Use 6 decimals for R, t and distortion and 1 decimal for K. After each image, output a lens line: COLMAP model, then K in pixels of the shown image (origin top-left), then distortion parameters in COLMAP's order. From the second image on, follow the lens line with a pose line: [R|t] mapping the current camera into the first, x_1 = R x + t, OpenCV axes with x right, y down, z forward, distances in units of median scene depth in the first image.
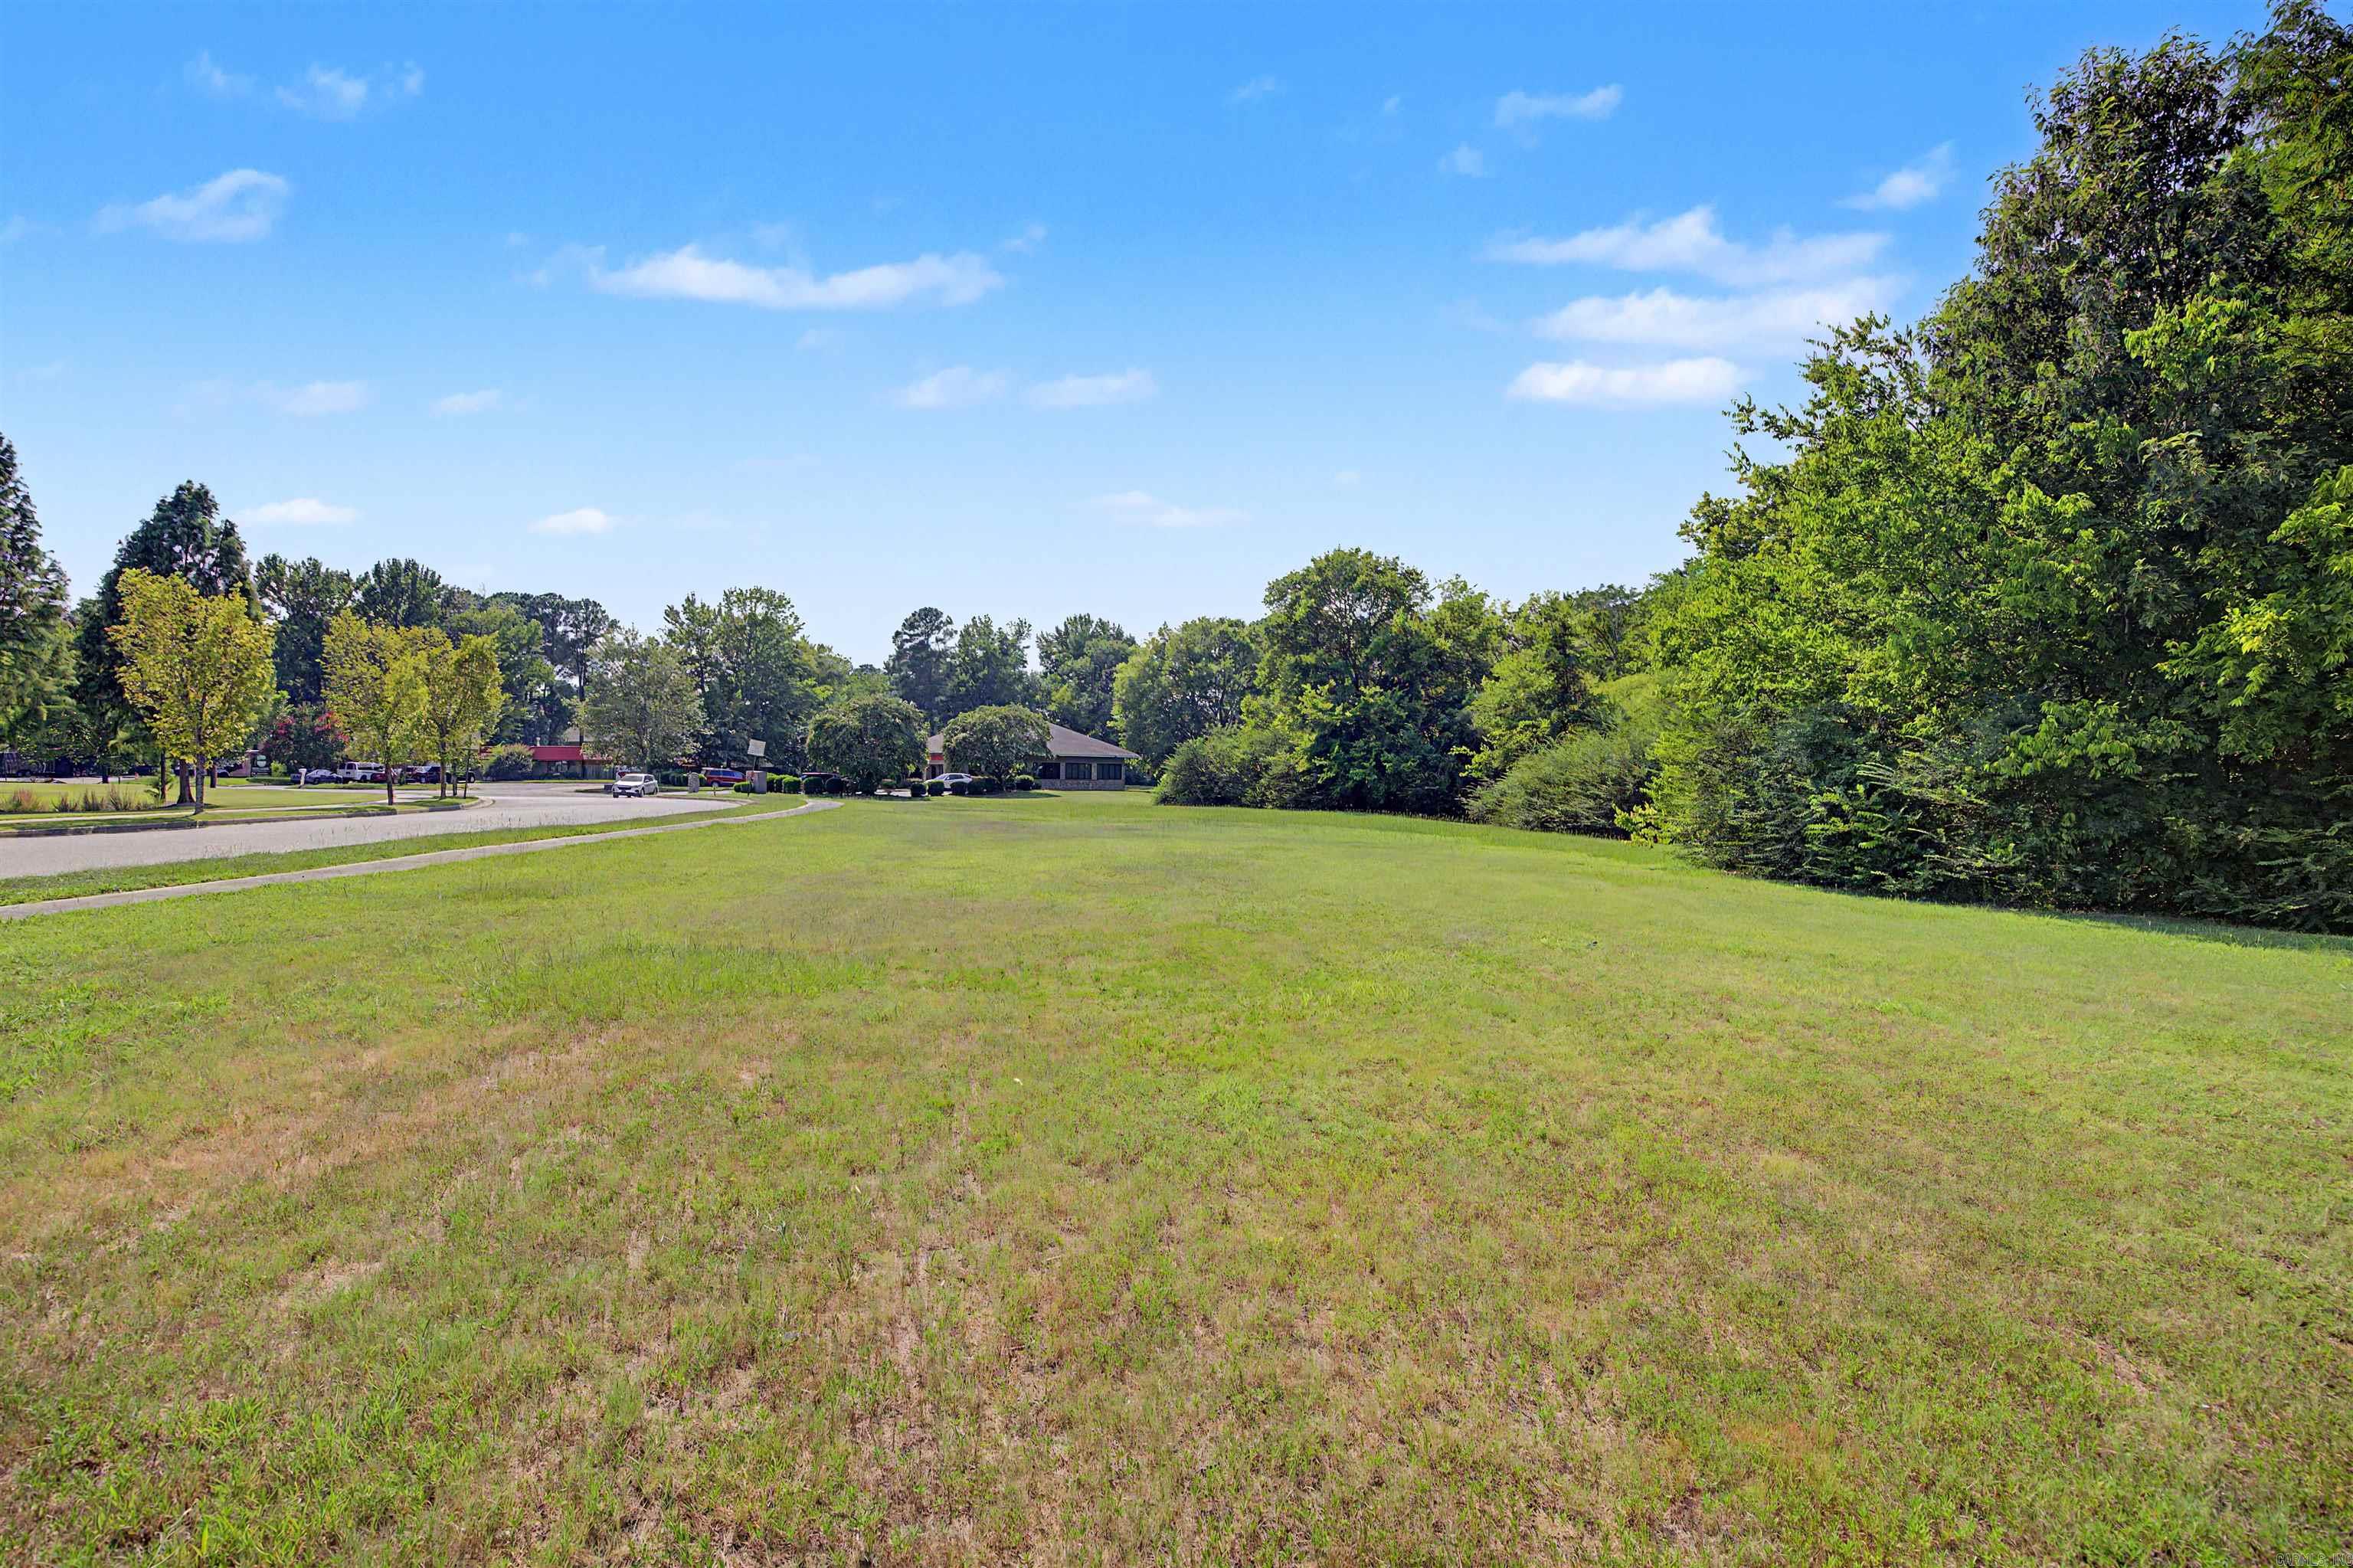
lens RADIAL K [[1142.3, 0, 1176.5], [0, 1142.3, 784.0], [0, 0, 1]] dist [0.000617, 0.000361]
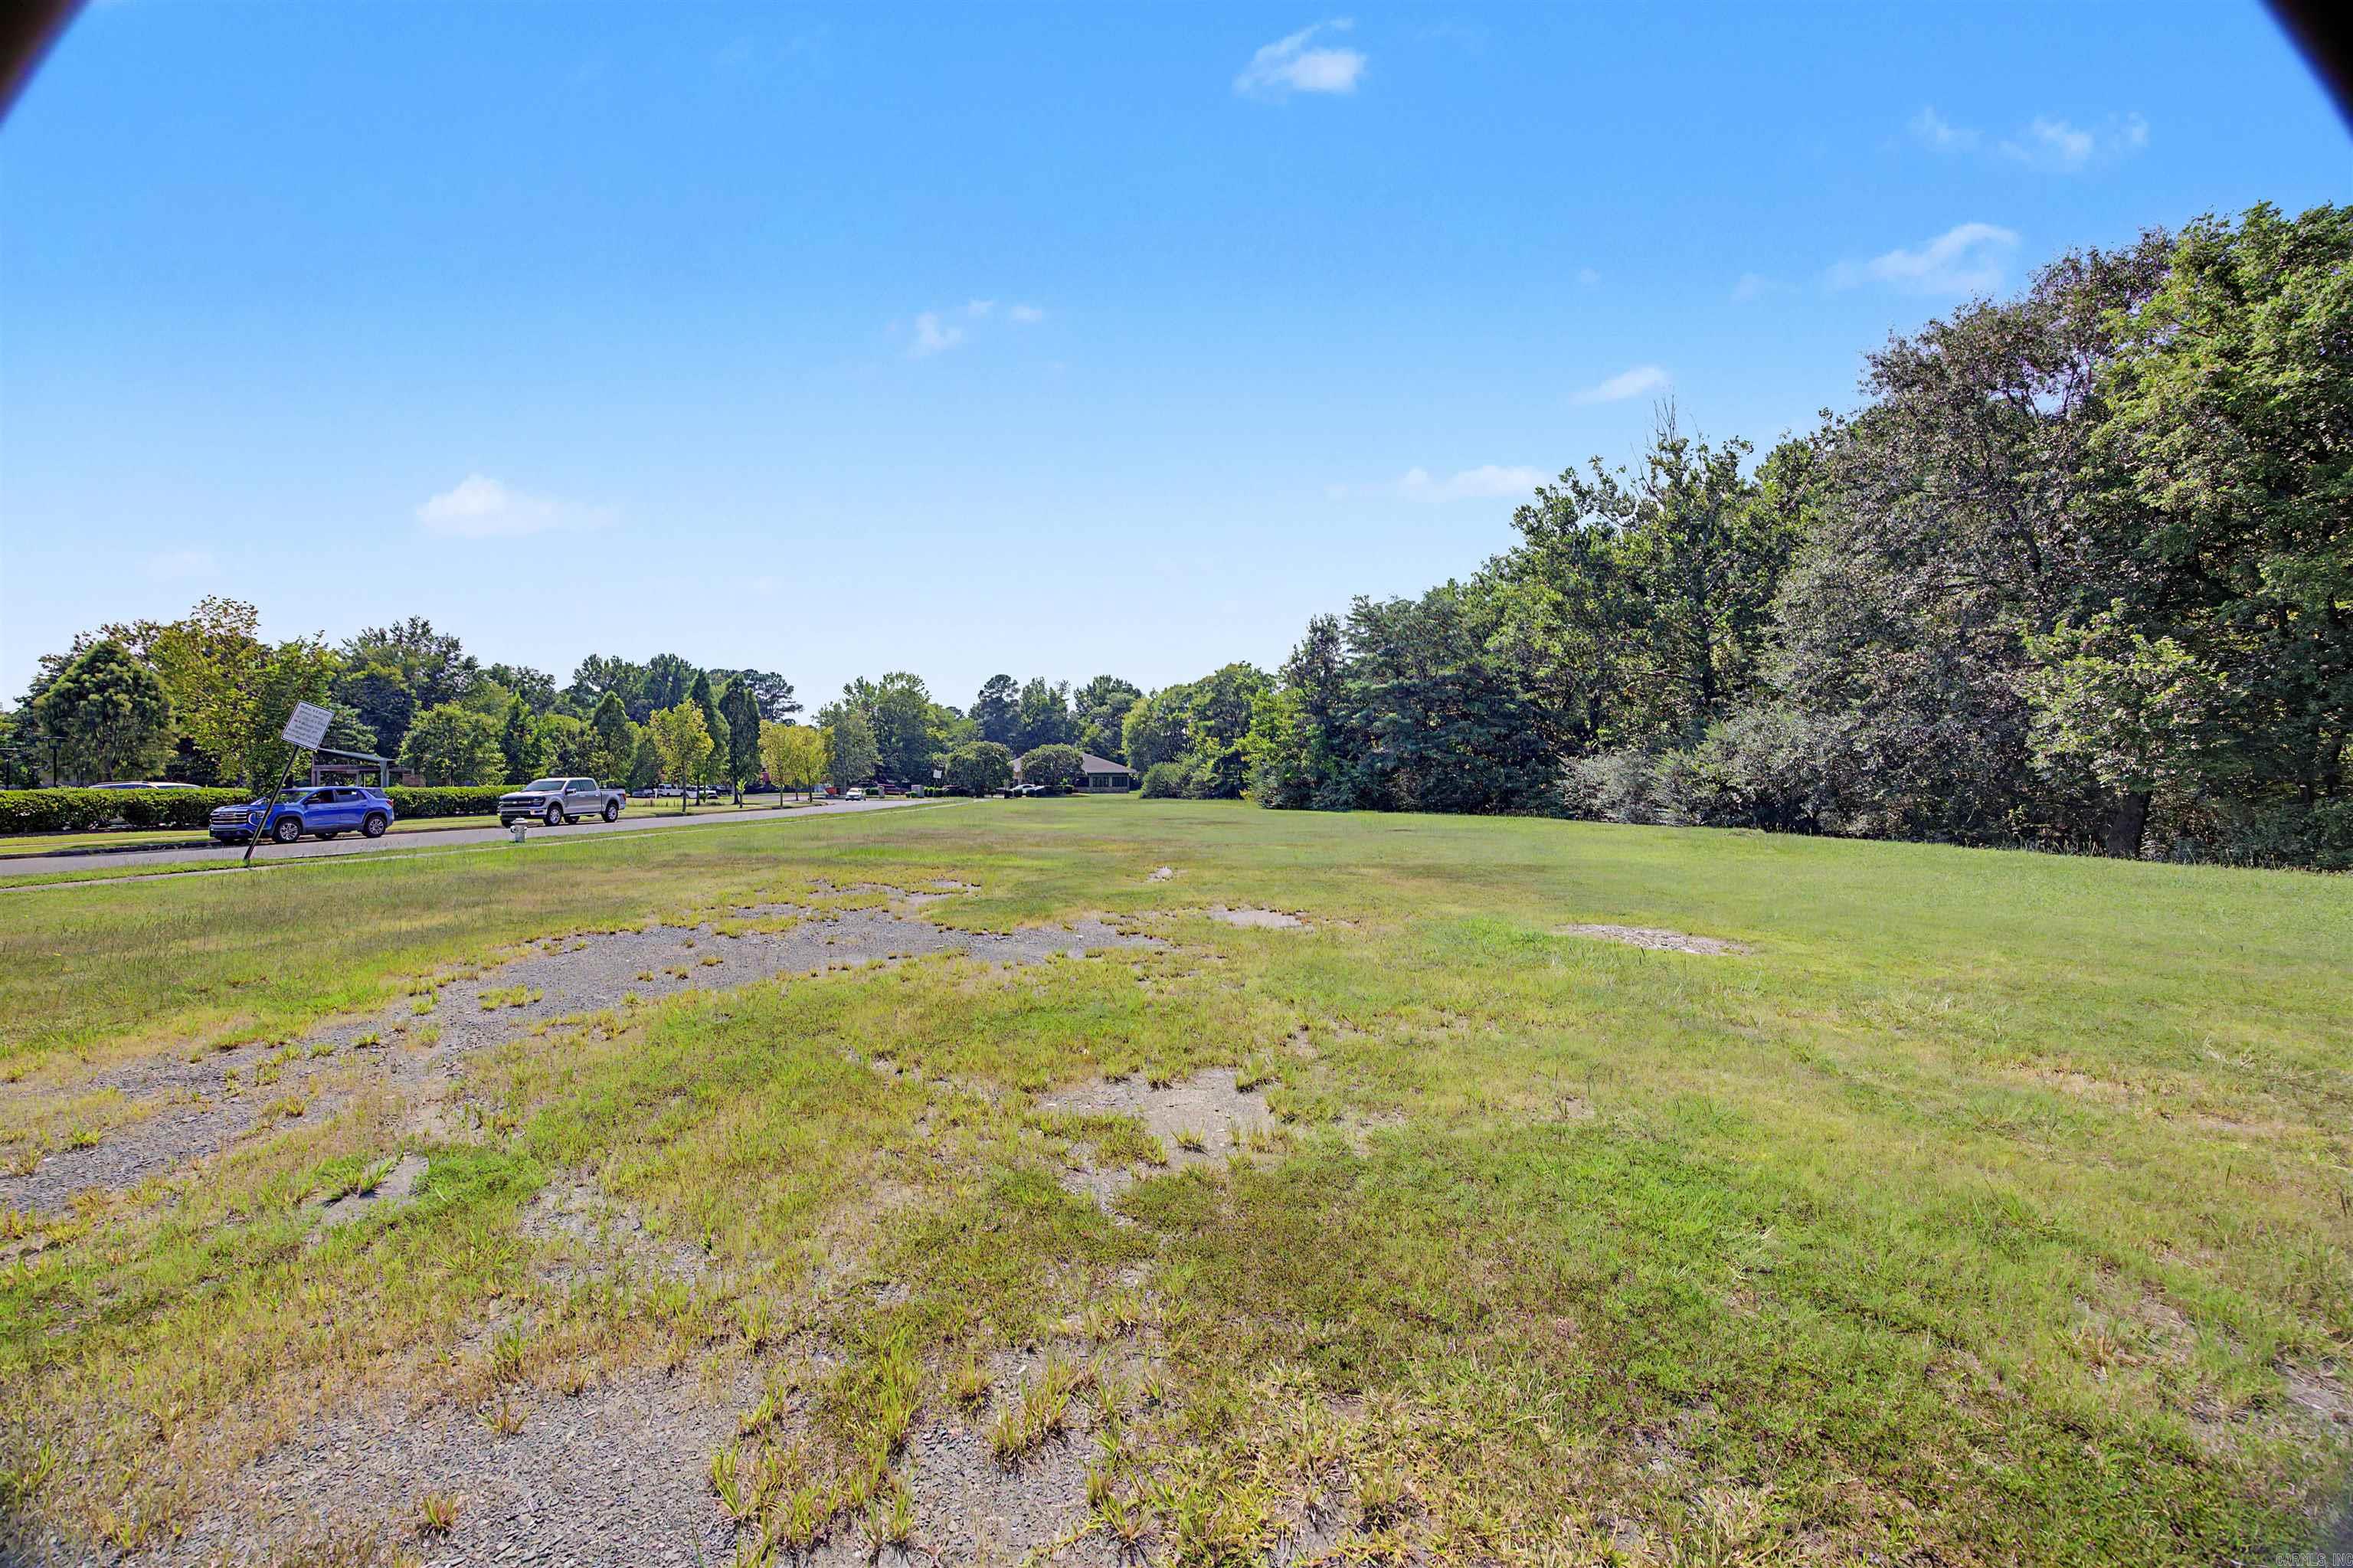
lens RADIAL K [[986.2, 0, 1176.5], [0, 986.2, 784.0], [0, 0, 1]] dist [0.001499, 0.000113]
pose [[0.999610, -0.019626, -0.019878, 0.044815], [0.019526, 0.999796, -0.005253, 0.001665], [0.019977, 0.004862, 0.999789, -0.370121]]
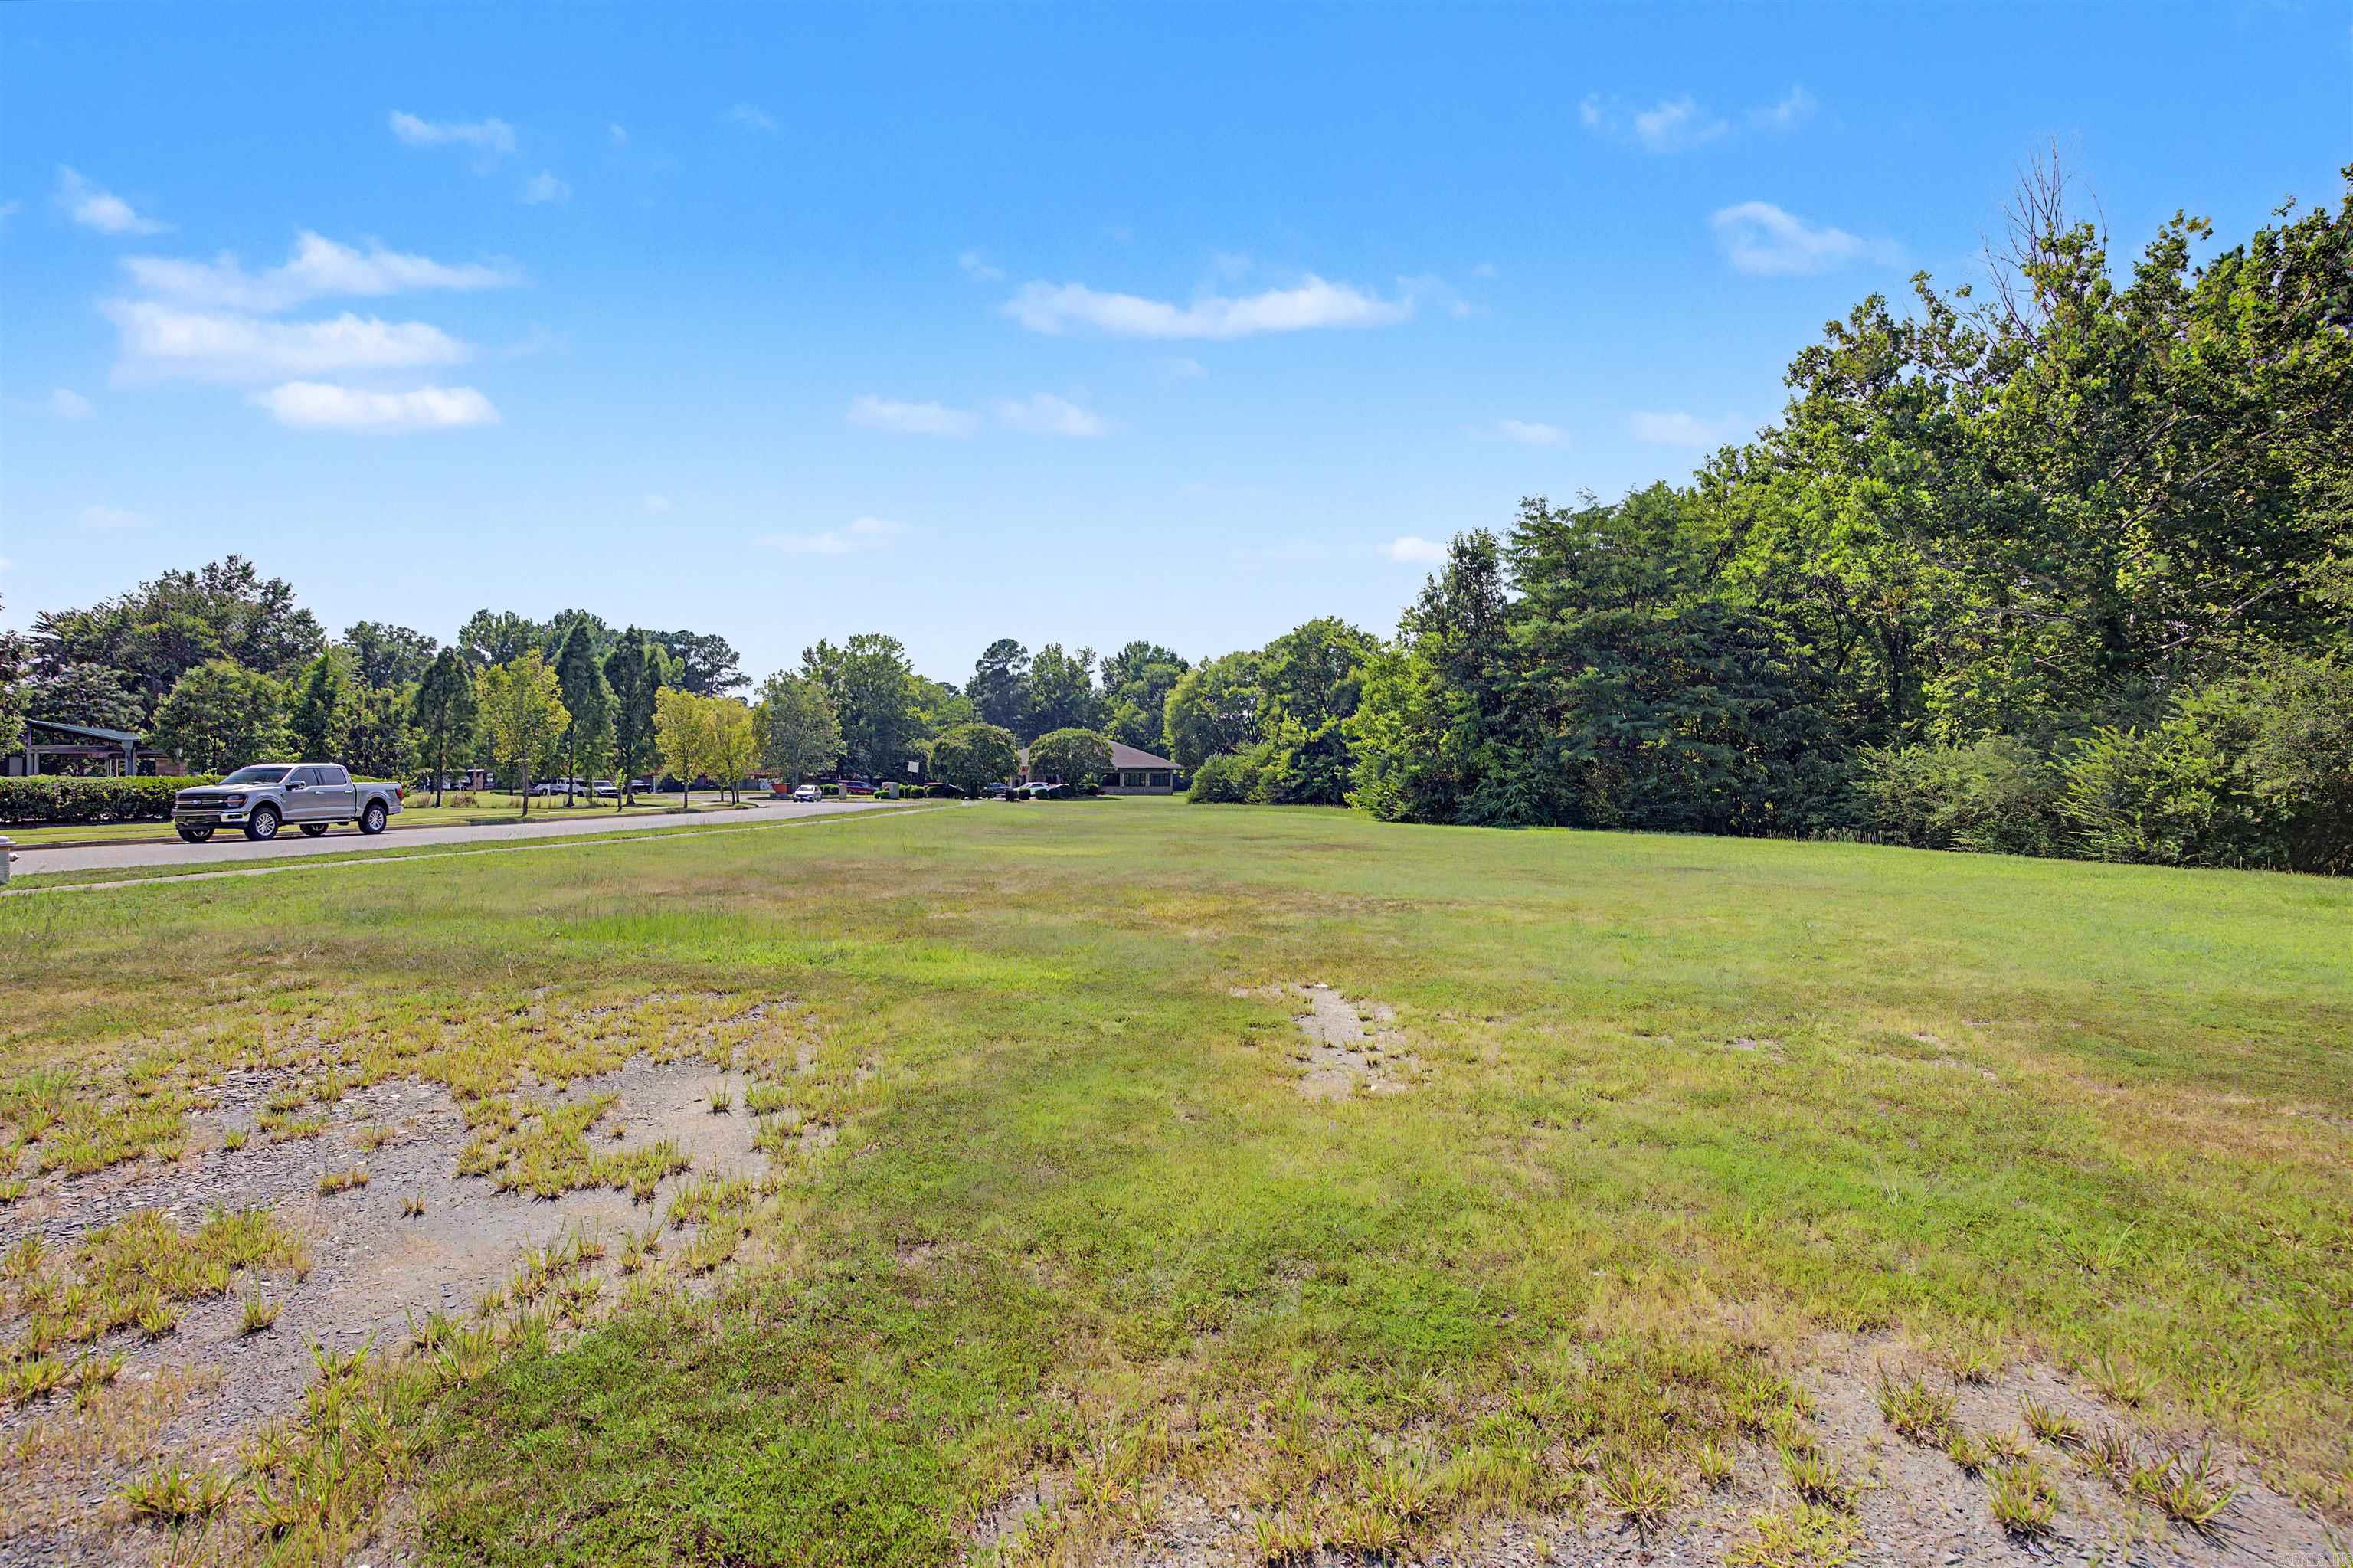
lens RADIAL K [[1222.3, 0, 1176.5], [0, 1222.3, 784.0], [0, 0, 1]] dist [-0.003281, -0.000486]
pose [[0.998088, -0.010518, -0.060902, 0.034443], [0.010176, 0.999931, -0.005930, 0.001676], [0.060961, 0.005299, 0.998126, -0.279368]]
